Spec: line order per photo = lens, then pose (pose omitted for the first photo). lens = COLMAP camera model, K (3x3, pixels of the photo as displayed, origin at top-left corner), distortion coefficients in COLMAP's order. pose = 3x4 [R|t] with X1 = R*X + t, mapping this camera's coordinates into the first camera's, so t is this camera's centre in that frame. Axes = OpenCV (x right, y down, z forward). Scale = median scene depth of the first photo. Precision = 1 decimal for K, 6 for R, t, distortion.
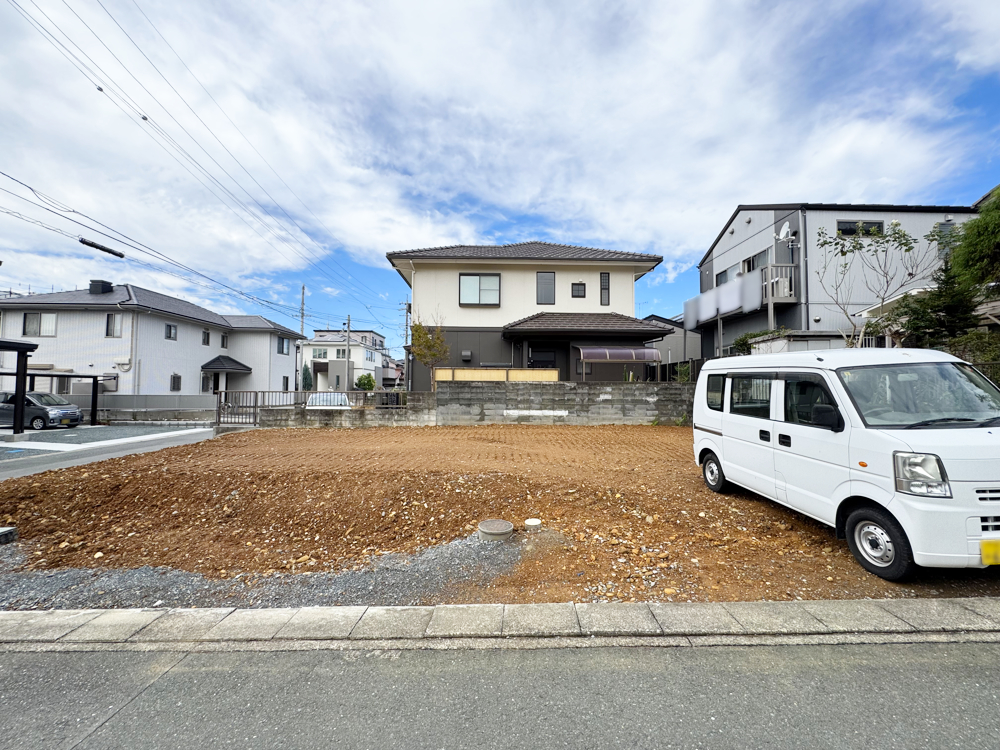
lens RADIAL K [[395.2, 0, 502.1], [0, 395.2, 384.5], [0, 0, 1]] dist [-0.003068, -0.000158]
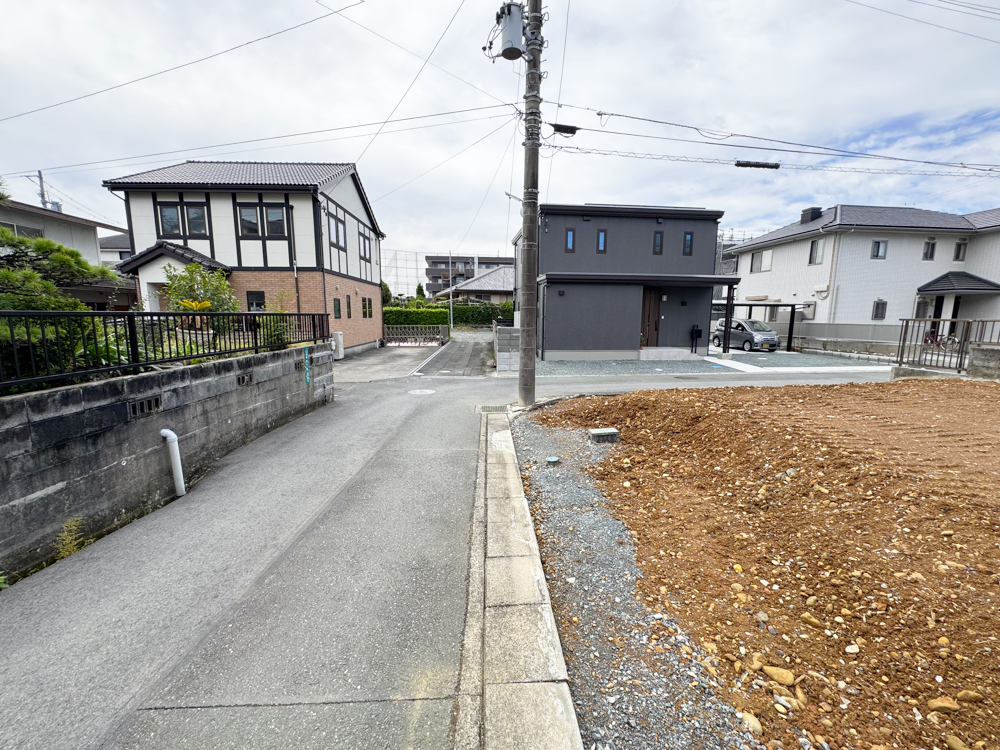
lens RADIAL K [[400.0, 0, 501.2], [0, 400.0, 371.6], [0, 0, 1]] dist [-0.004700, -0.000049]
pose [[0.077350, 0.134372, -0.987907, -0.028614], [0.008954, 0.990742, 0.135459, 0.005262], [0.996964, -0.019324, 0.075430, 0.162119]]
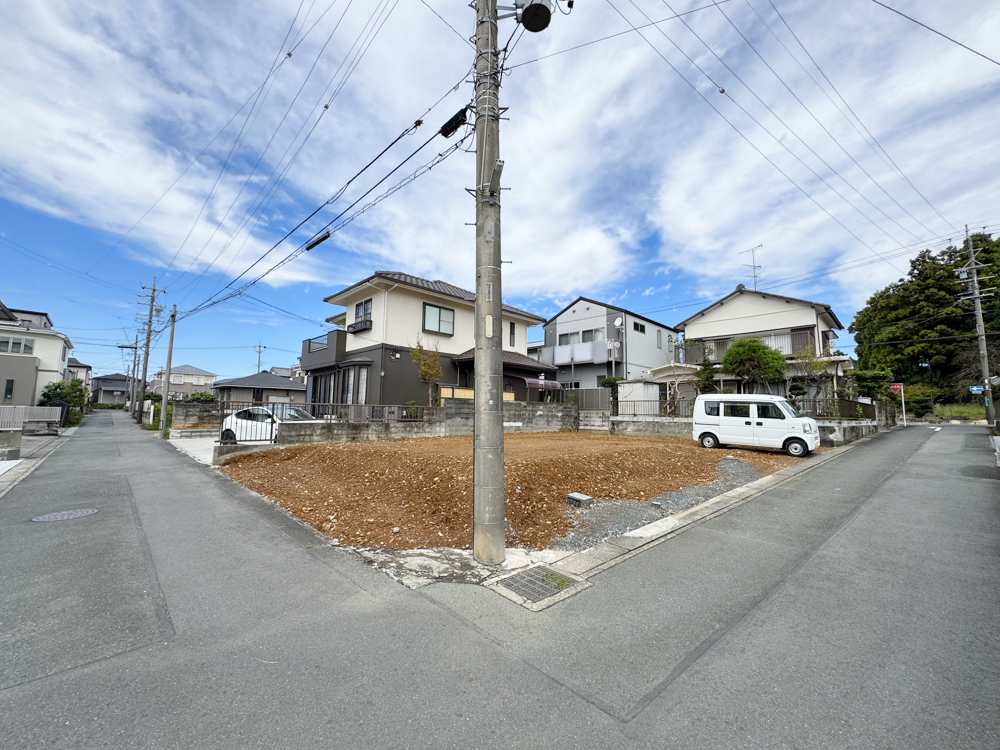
lens RADIAL K [[398.4, 0, 500.0], [0, 398.4, 375.0], [0, 0, 1]] dist [-0.004067, 0.000611]
pose [[0.732850, 0.072751, 0.676489, -0.715974], [-0.021608, 0.996254, -0.083731, 0.016363], [-0.680047, 0.046745, 0.731677, 0.024293]]
